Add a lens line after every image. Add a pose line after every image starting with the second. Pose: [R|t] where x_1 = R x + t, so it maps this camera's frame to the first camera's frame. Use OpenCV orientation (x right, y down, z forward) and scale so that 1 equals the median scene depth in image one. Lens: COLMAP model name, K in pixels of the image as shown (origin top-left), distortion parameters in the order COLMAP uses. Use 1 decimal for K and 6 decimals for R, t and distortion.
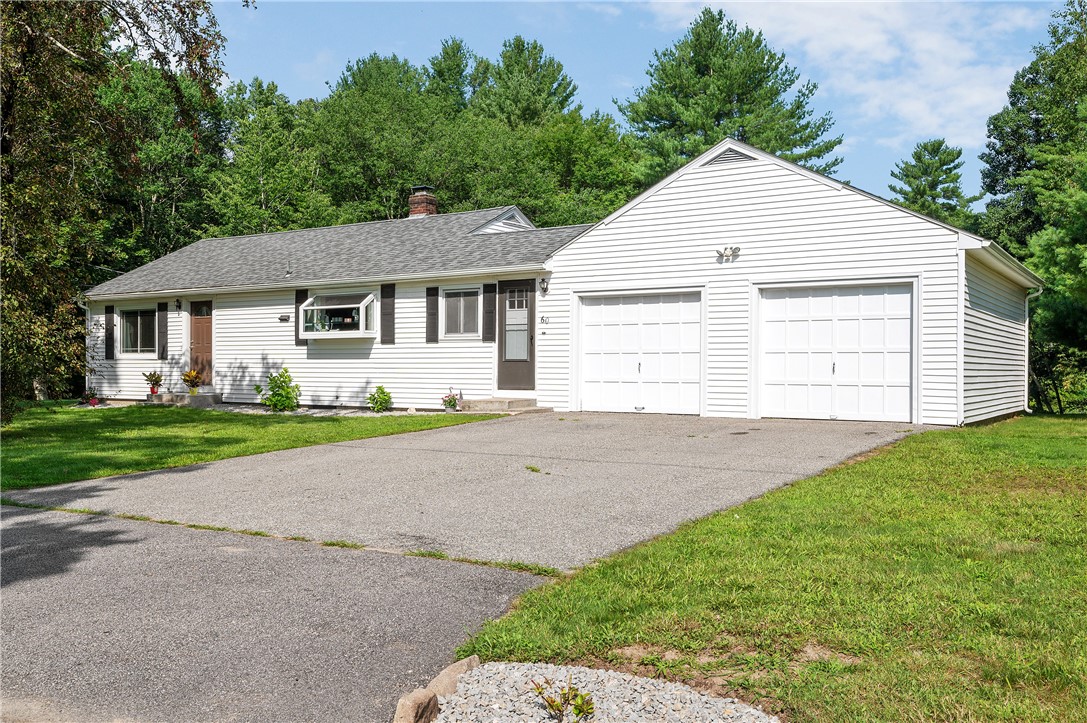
lens RADIAL K [[948.5, 0, 543.5], [0, 948.5, 361.5], [0, 0, 1]] dist [-0.002485, -0.002288]
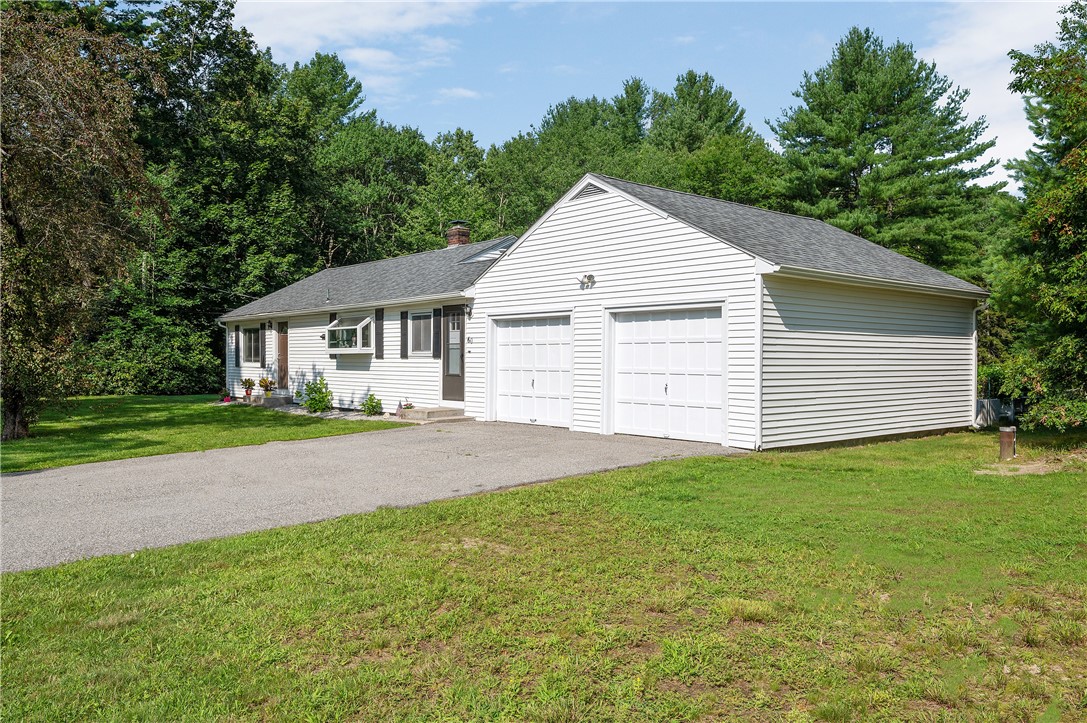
lens RADIAL K [[809.0, 0, 543.5], [0, 809.0, 361.5], [0, 0, 1]] dist [-0.004555, -0.006312]
pose [[0.959431, -0.000233, -0.281945, 0.302240], [0.003298, 0.999940, 0.010399, -0.023323], [0.281926, -0.010907, 0.959374, 0.074826]]
